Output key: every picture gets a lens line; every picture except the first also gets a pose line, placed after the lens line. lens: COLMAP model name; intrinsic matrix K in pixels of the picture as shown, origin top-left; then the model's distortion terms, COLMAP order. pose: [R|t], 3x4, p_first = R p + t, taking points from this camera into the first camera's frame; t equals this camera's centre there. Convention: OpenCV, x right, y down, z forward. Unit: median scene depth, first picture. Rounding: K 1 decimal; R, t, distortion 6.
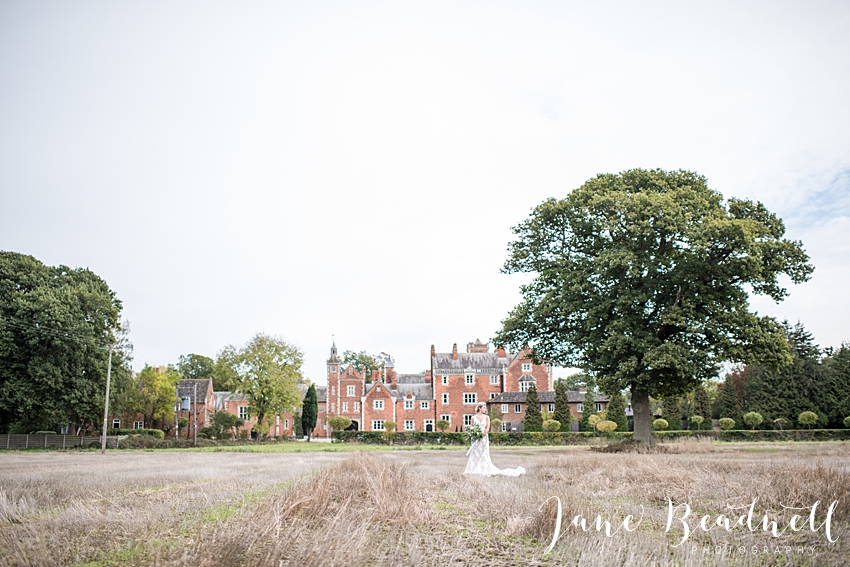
lens RADIAL K [[877.8, 0, 425.0], [0, 877.8, 283.5], [0, 0, 1]] dist [-0.101609, -0.014358]
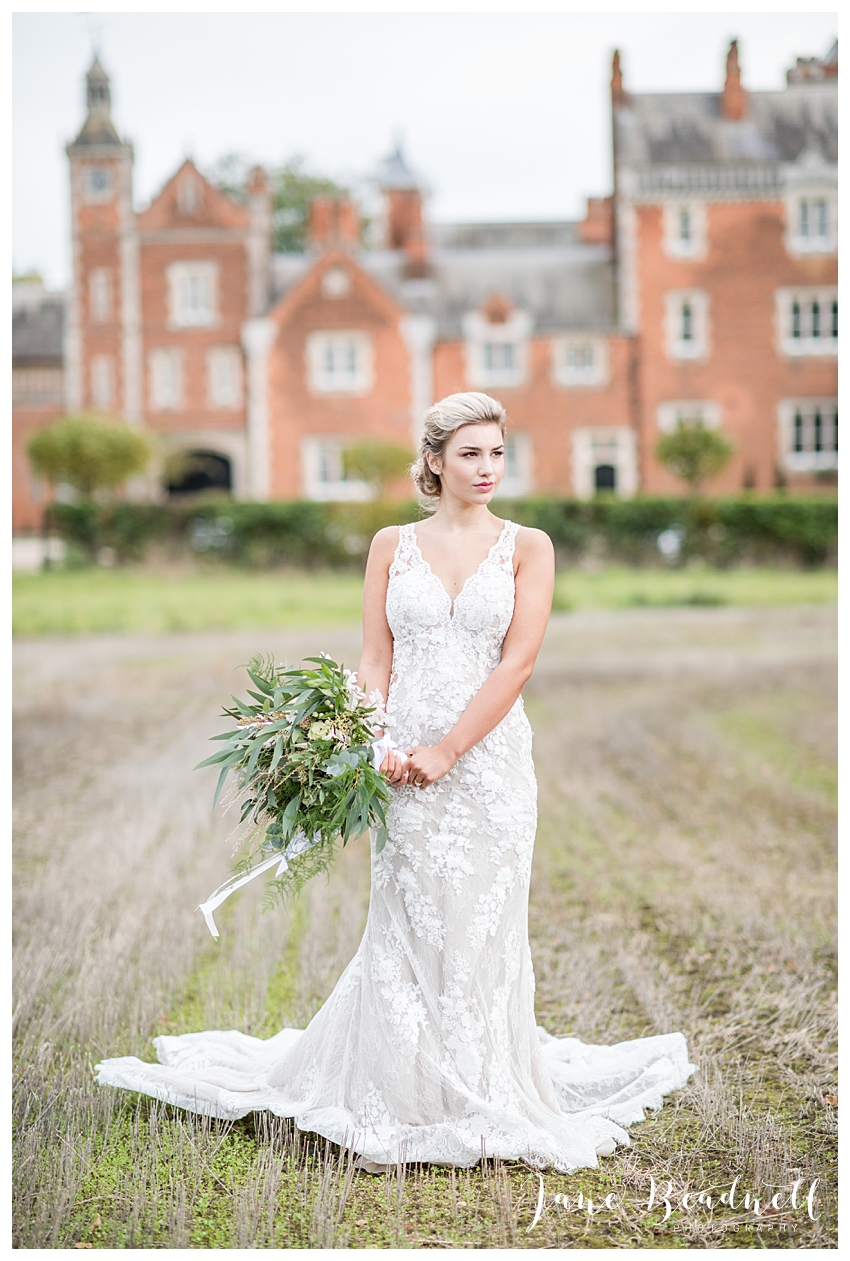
lens RADIAL K [[3051.2, 0, 425.0], [0, 3051.2, 630.5], [0, 0, 1]] dist [-0.014371, 0.109087]
pose [[0.998576, -0.016433, -0.050751, -0.001295], [0.026575, 0.978154, 0.206178, 0.058428], [0.046254, -0.207233, 0.977198, 0.335459]]
